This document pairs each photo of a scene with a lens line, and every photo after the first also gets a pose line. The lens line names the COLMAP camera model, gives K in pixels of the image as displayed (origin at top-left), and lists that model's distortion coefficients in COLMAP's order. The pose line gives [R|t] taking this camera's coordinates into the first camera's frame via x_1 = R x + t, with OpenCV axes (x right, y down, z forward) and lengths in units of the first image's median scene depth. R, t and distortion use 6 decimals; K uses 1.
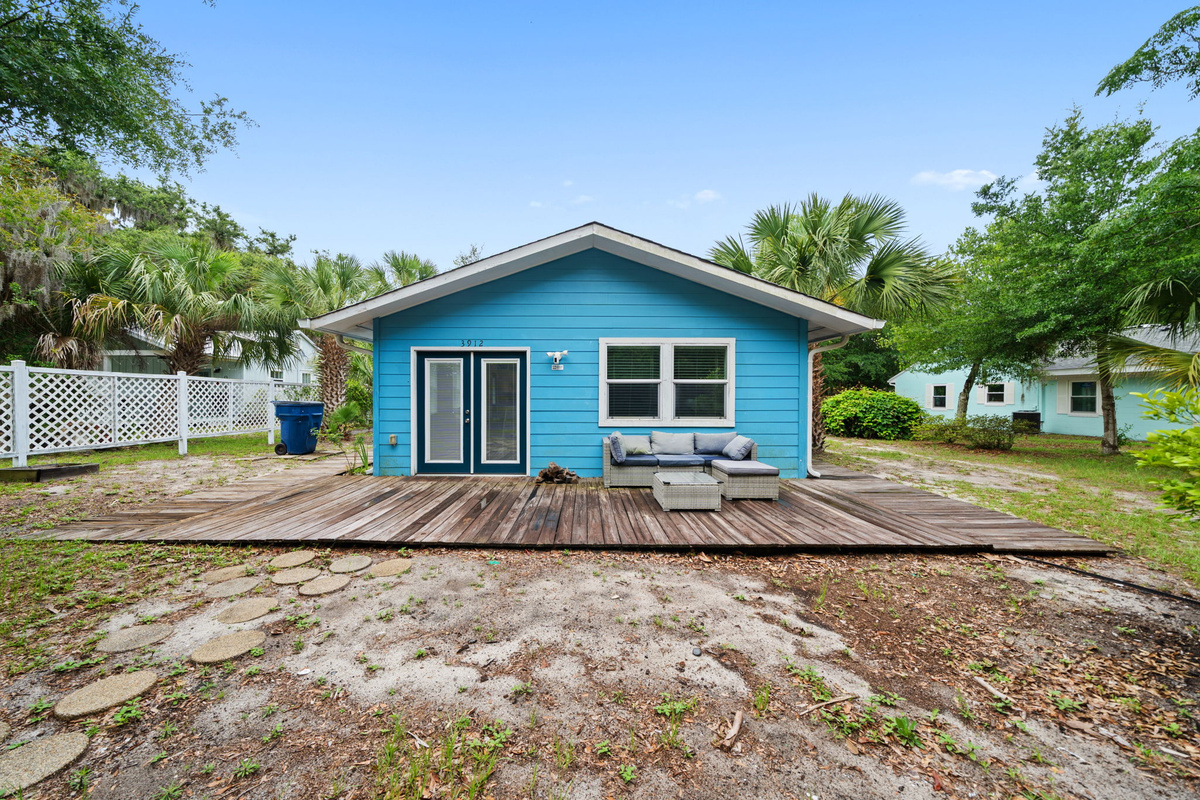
lens RADIAL K [[421.2, 0, 600.0], [0, 421.2, 400.0], [0, 0, 1]] dist [-0.016816, 0.000098]
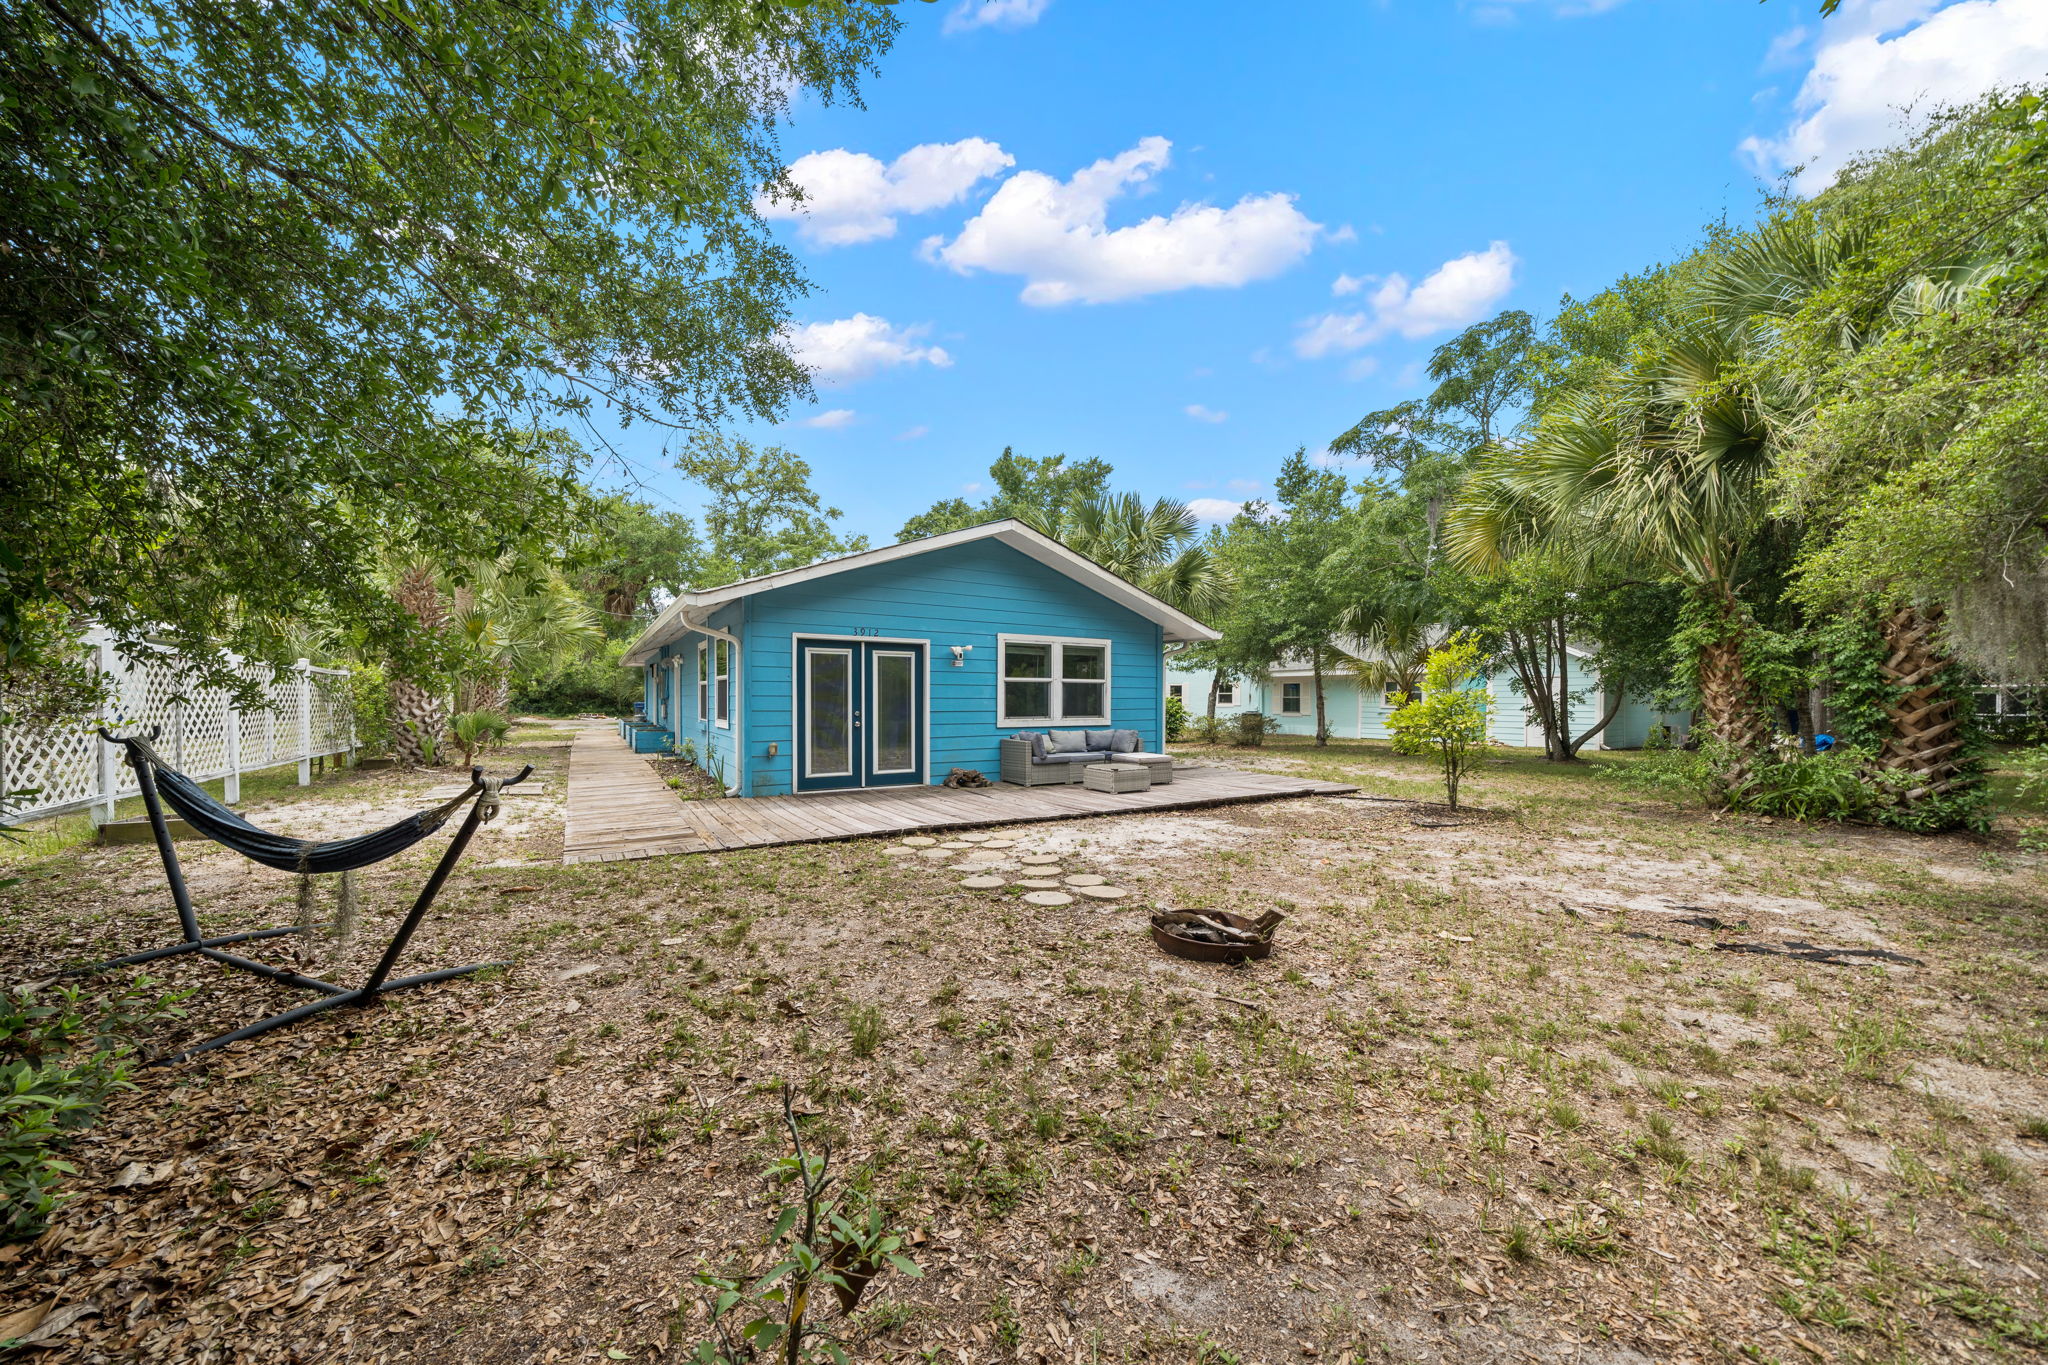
lens RADIAL K [[718.8, 0, 1024.0], [0, 718.8, 682.5], [0, 0, 1]] dist [-0.016816, 0.000098]
pose [[0.848026, 0.013269, 0.529789, -0.793054], [0.000835, 0.999652, -0.026374, 0.004446], [-0.529954, 0.022809, 0.847720, -0.389135]]
